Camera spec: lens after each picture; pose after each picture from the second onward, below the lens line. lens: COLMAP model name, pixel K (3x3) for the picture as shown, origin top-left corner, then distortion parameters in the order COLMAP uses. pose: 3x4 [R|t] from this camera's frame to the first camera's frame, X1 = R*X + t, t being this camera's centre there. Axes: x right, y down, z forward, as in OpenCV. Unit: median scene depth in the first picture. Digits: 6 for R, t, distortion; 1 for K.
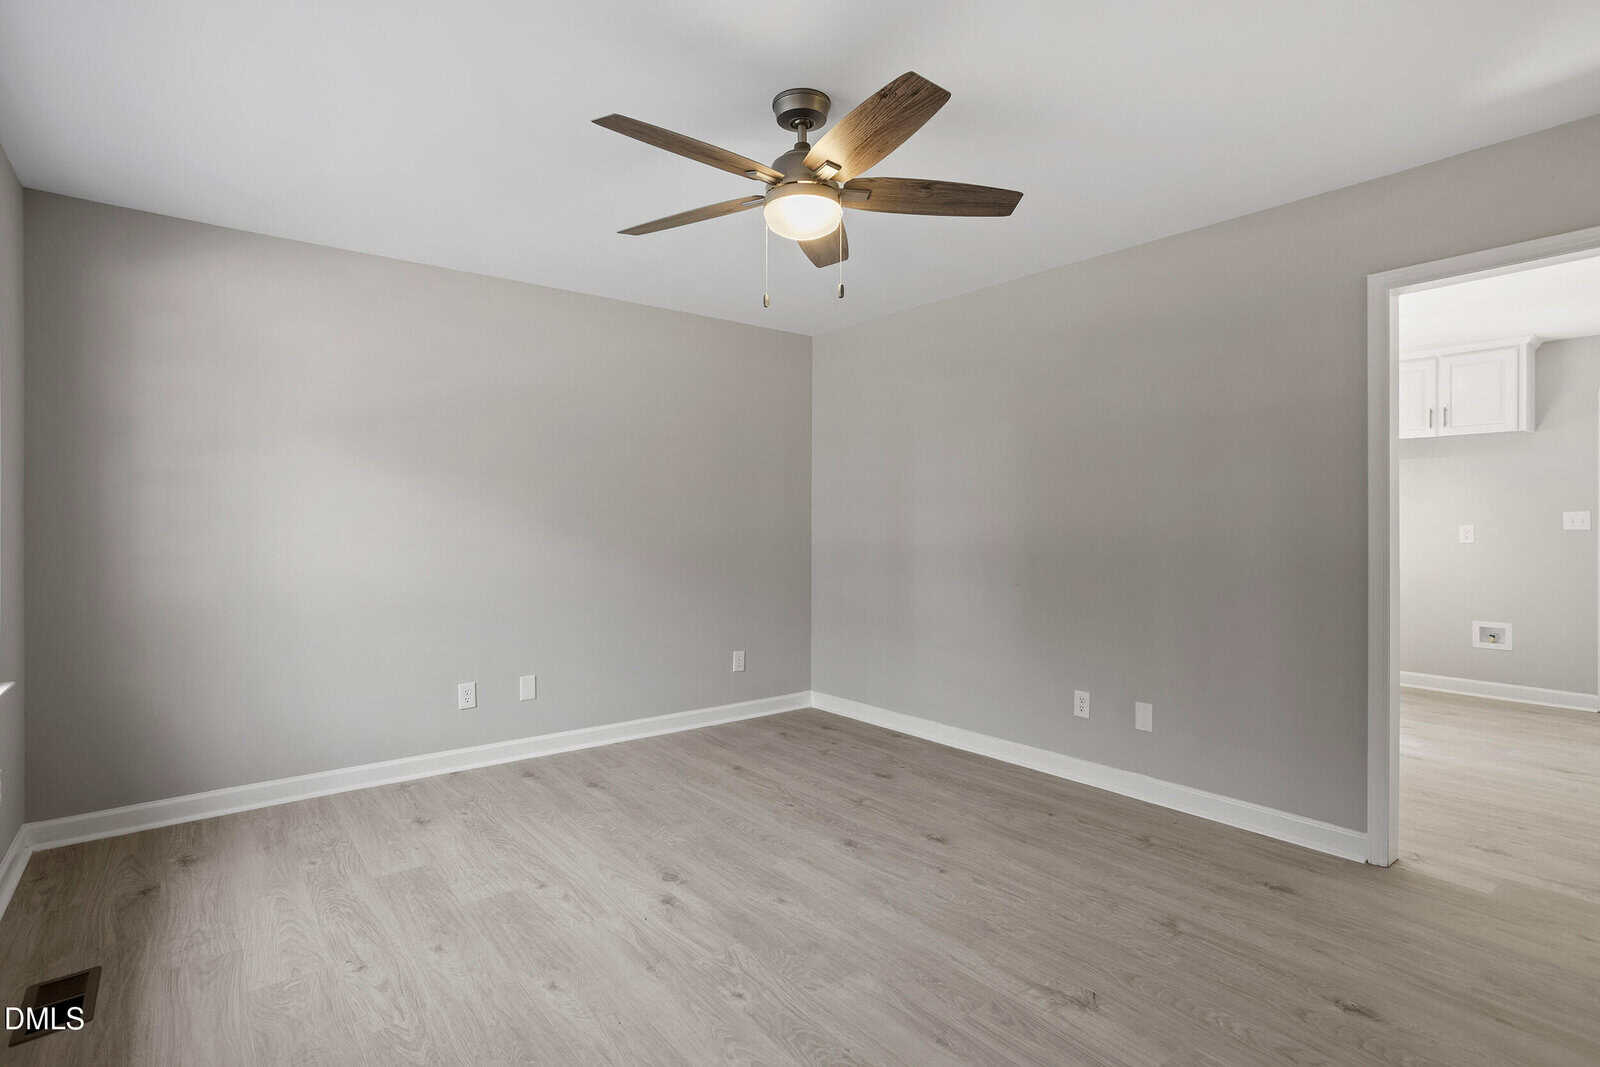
lens RADIAL K [[777.0, 0, 788.8], [0, 777.0, 520.5], [0, 0, 1]] dist [-0.031175, 0.013203]
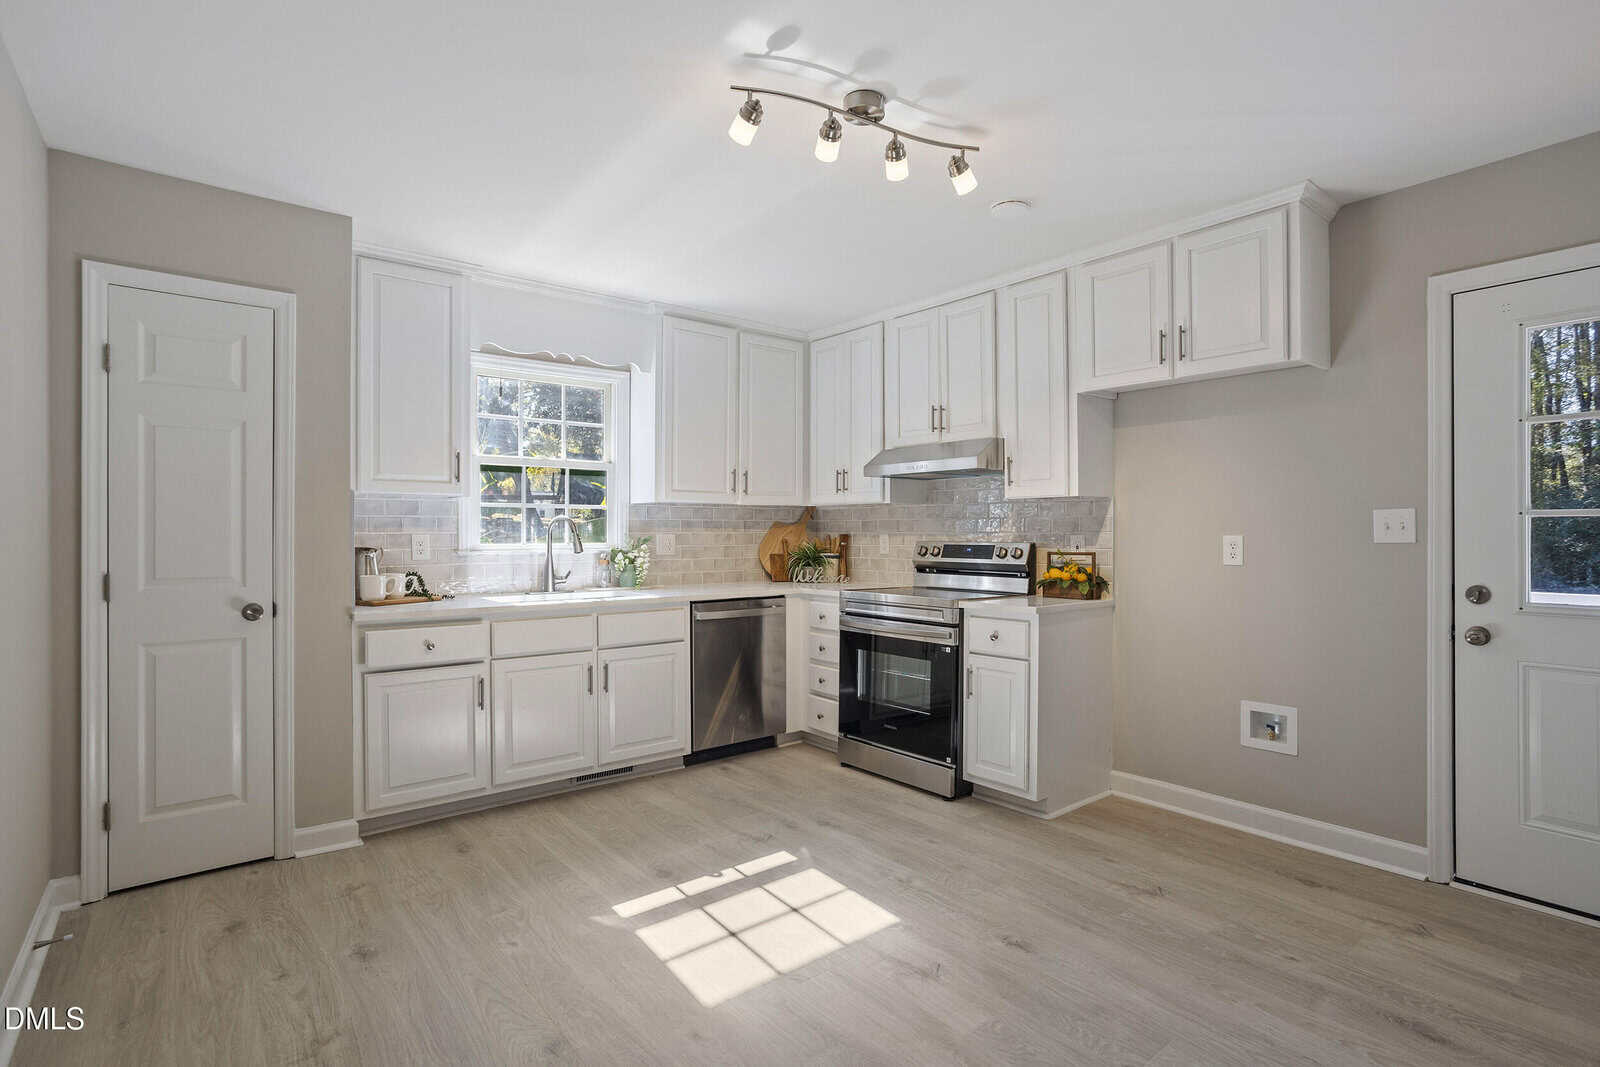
lens RADIAL K [[777.0, 0, 809.1], [0, 777.0, 533.1], [0, 0, 1]] dist [-0.031175, 0.013203]
pose [[0.999955, -0.001306, 0.009388, 0.576769], [0.001294, 0.999998, 0.001248, 0.003763], [-0.009390, -0.001236, 0.999955, 0.431392]]
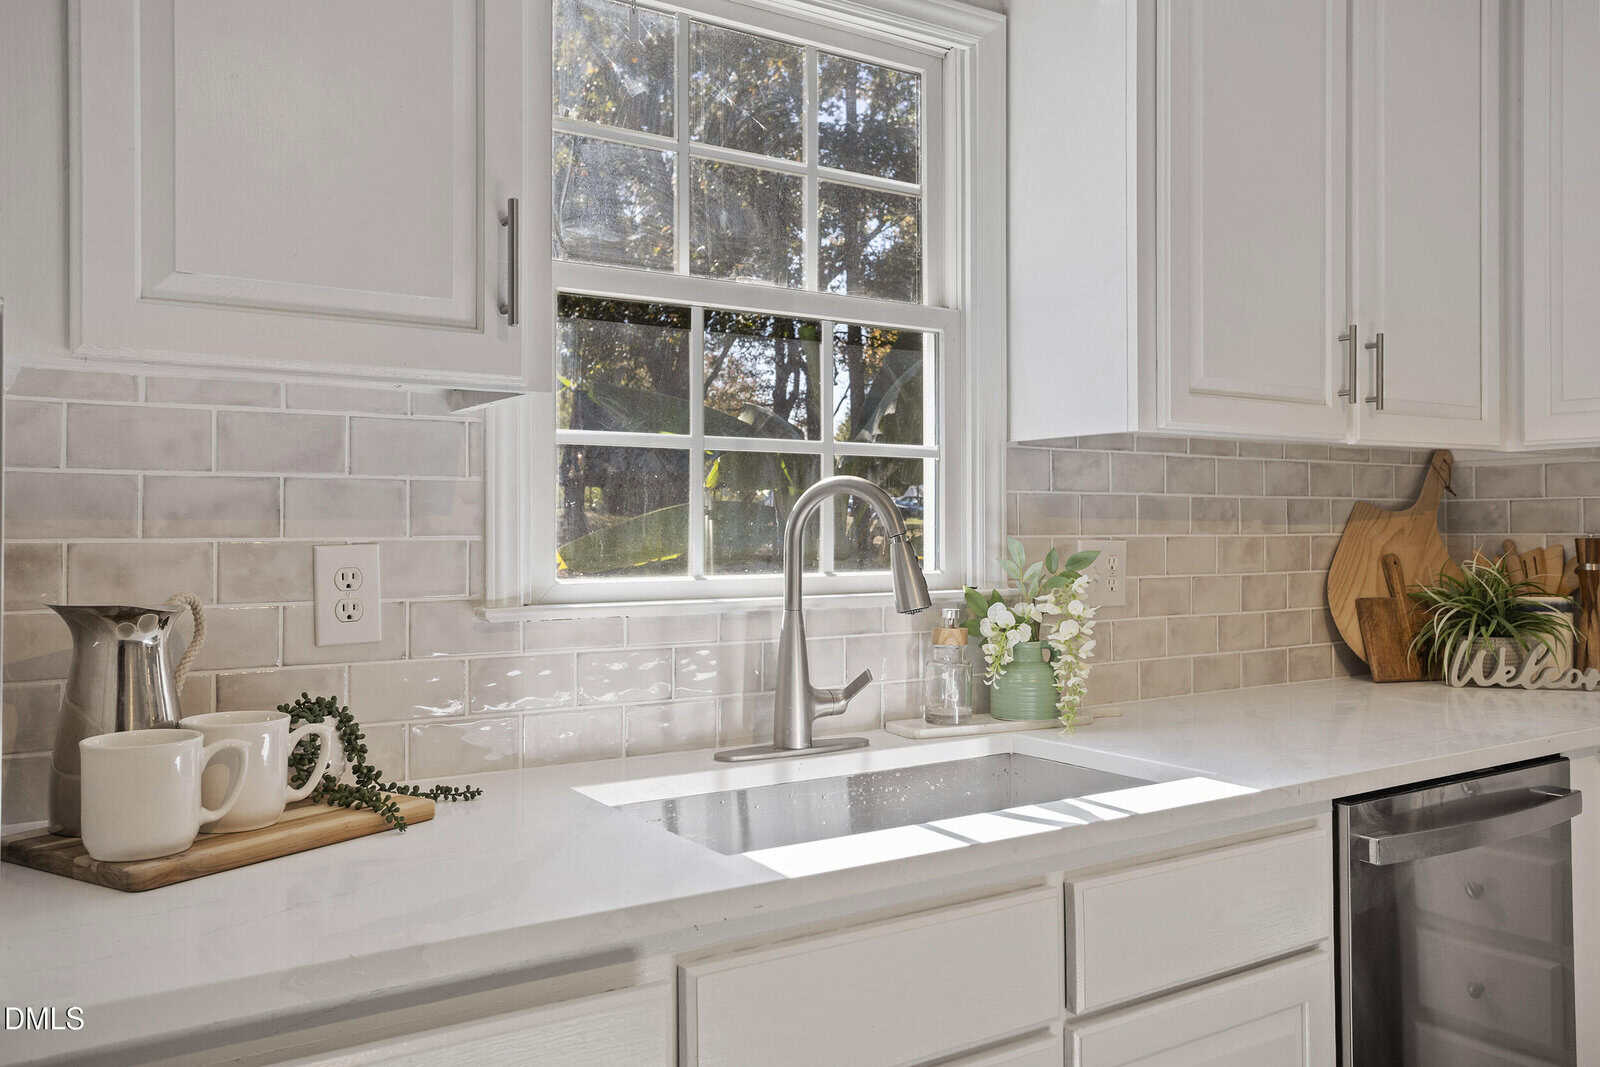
lens RADIAL K [[1263.9, 0, 837.6], [0, 1263.9, 506.1], [0, 0, 1]] dist [0.010890, -0.001200]
pose [[0.997009, -0.002665, -0.077236, 0.367210], [0.001402, 0.999865, -0.016393, 0.001078], [0.077269, 0.016235, 0.996878, 0.848522]]
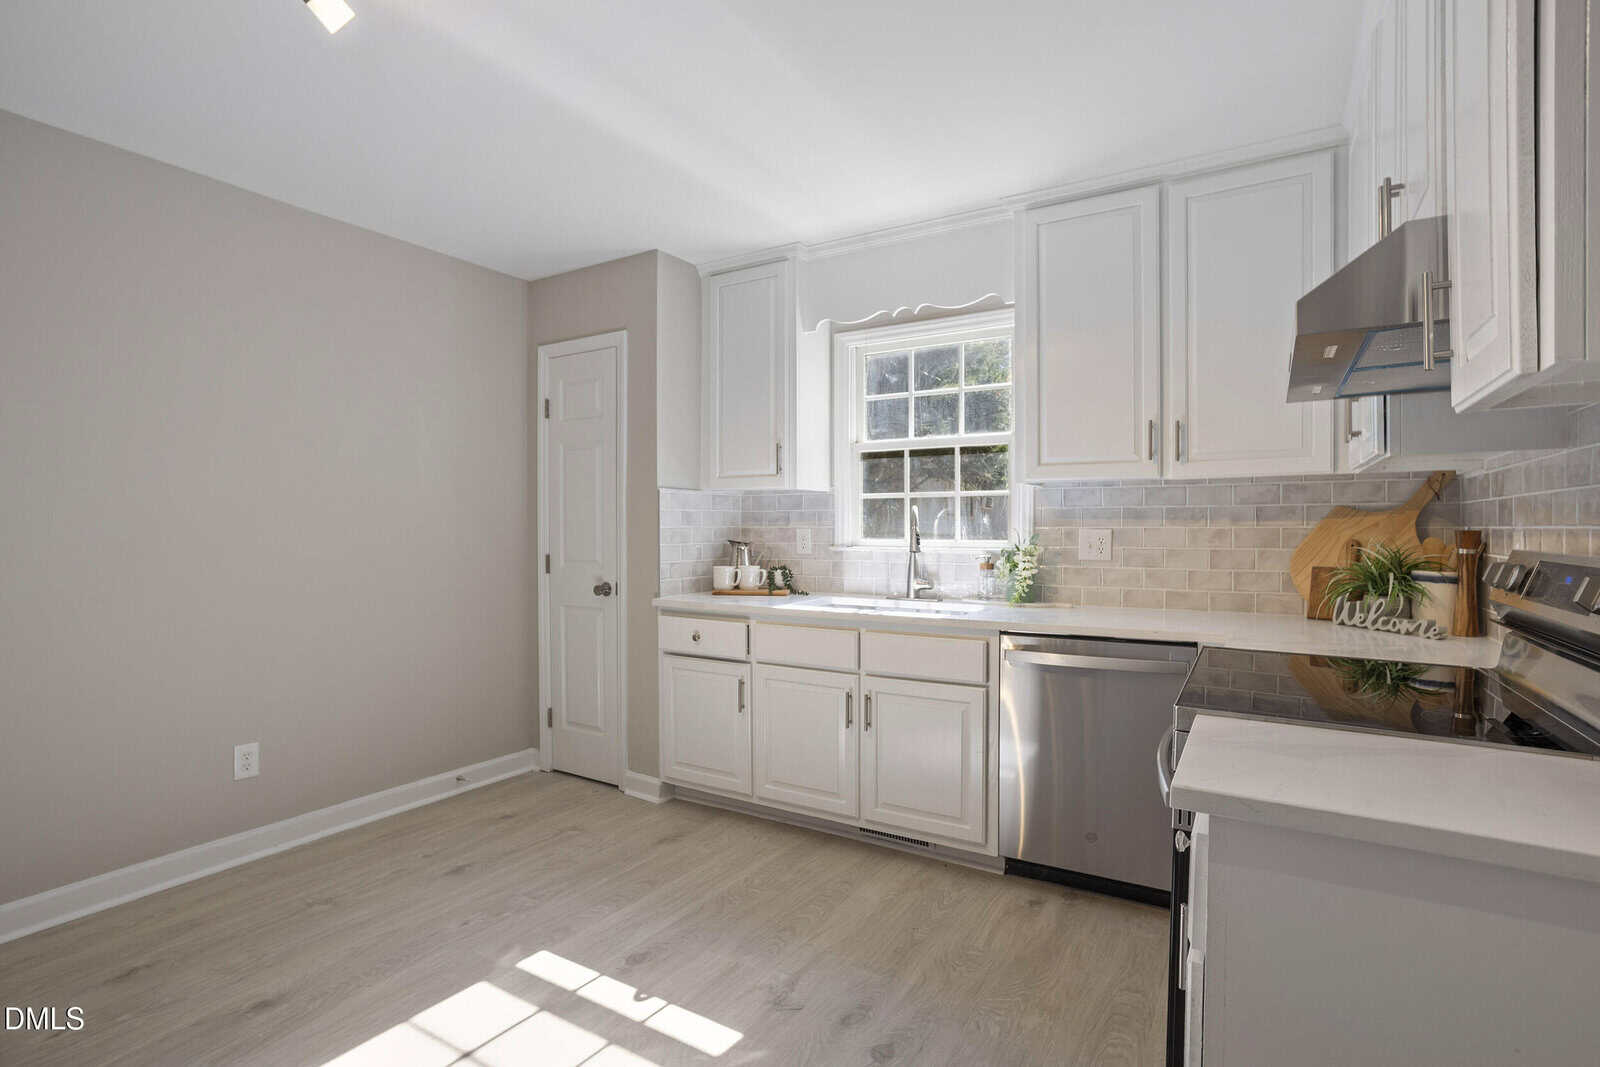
lens RADIAL K [[777.0, 0, 795.7], [0, 777.0, 530.2], [0, 0, 1]] dist [-0.031175, 0.013203]
pose [[0.332503, 0.004518, -0.943091, 0.897610], [0.002857, 0.999979, 0.005797, 0.002656], [0.943098, -0.004622, 0.332483, 0.894392]]
